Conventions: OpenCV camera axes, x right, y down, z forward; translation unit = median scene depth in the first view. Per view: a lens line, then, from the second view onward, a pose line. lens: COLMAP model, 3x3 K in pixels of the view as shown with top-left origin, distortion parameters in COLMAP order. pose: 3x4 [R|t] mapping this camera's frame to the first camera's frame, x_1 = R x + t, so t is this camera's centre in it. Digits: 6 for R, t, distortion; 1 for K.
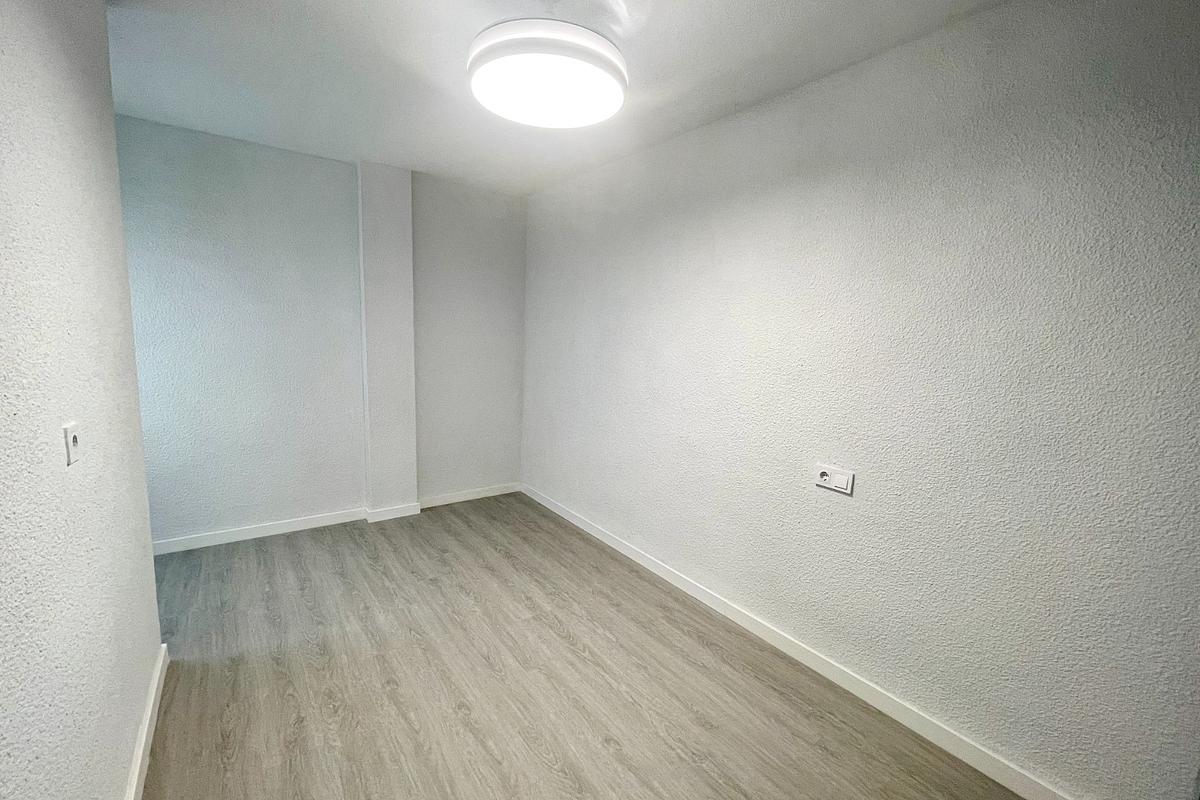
lens RADIAL K [[485.0, 0, 600.9], [0, 485.0, 399.4], [0, 0, 1]] dist [0.001583, 0.000235]
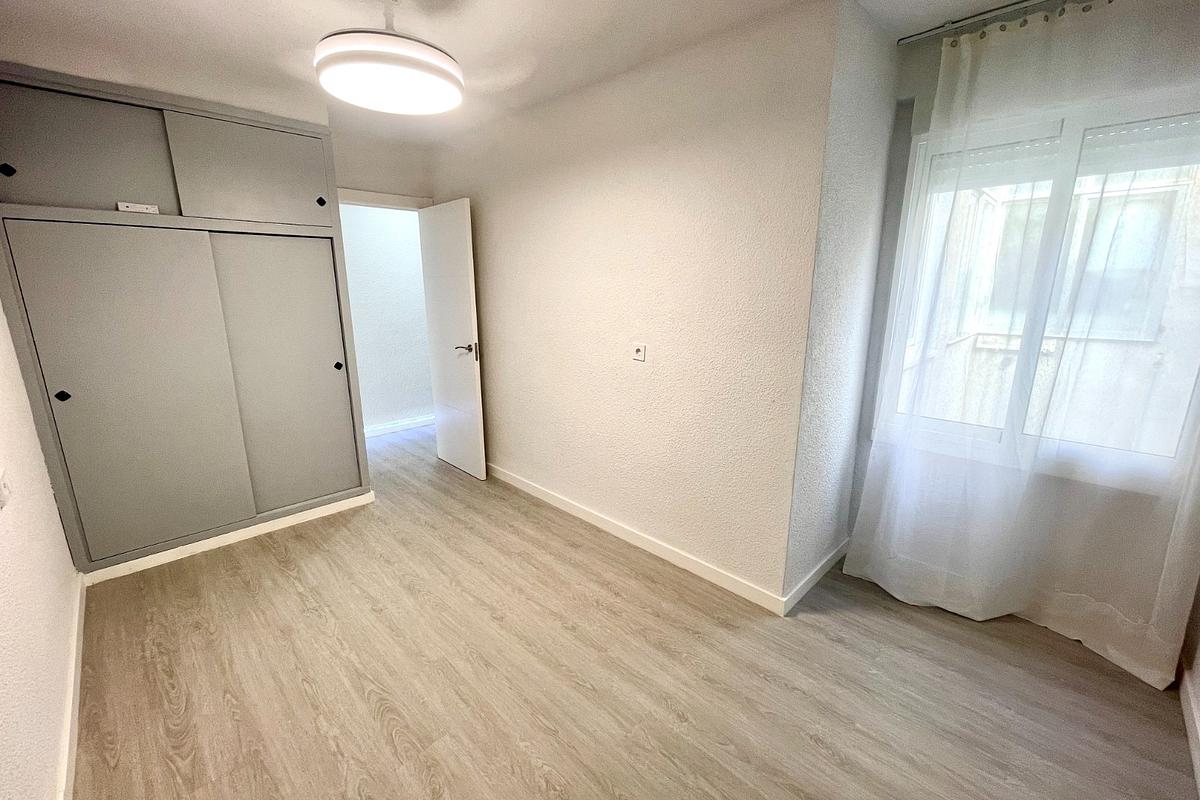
lens RADIAL K [[485.0, 0, 599.3], [0, 485.0, 399.6], [0, 0, 1]] dist [0.001583, 0.000235]
pose [[-0.989493, -0.004052, -0.144523, -0.300682], [-0.055106, 0.934722, 0.351081, -0.257096], [0.133666, 0.355356, -0.925124, 1.654494]]
